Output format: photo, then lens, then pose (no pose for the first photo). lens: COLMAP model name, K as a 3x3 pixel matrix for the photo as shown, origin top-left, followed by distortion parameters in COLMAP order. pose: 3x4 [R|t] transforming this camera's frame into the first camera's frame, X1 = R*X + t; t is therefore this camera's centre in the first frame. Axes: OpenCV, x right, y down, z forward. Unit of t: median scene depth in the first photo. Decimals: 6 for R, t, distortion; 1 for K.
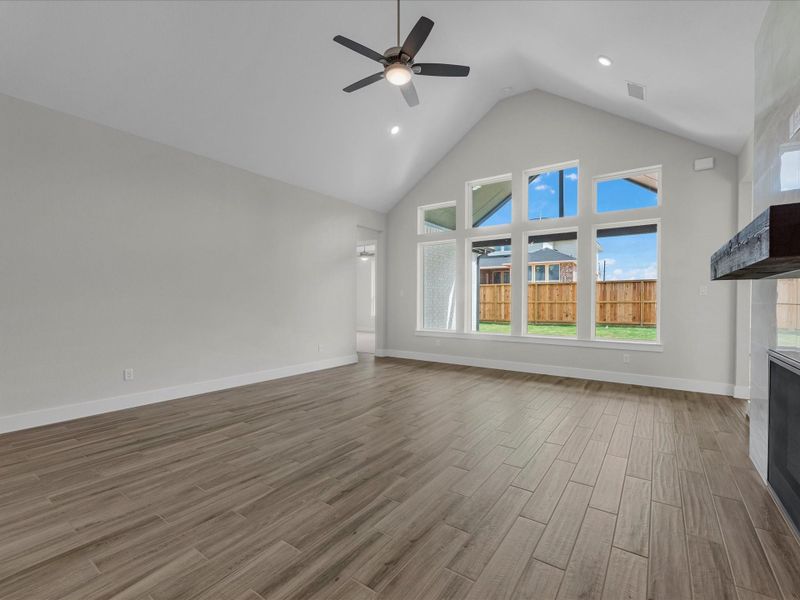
lens RADIAL K [[365.2, 0, 400.0], [0, 365.2, 300.0], [0, 0, 1]] dist [-0.001099, -0.000255]
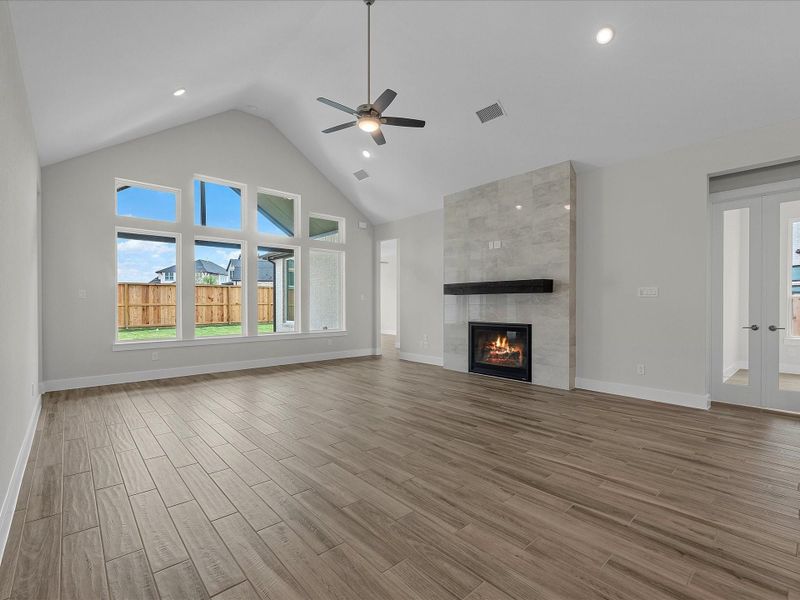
lens RADIAL K [[365.2, 0, 400.0], [0, 365.2, 300.0], [0, 0, 1]] dist [-0.001099, -0.000255]
pose [[0.234070, 0.006833, 0.972196, -0.622658], [-0.000174, 0.999976, -0.006986, -0.001459], [-0.972220, 0.001466, 0.234066, 0.312734]]
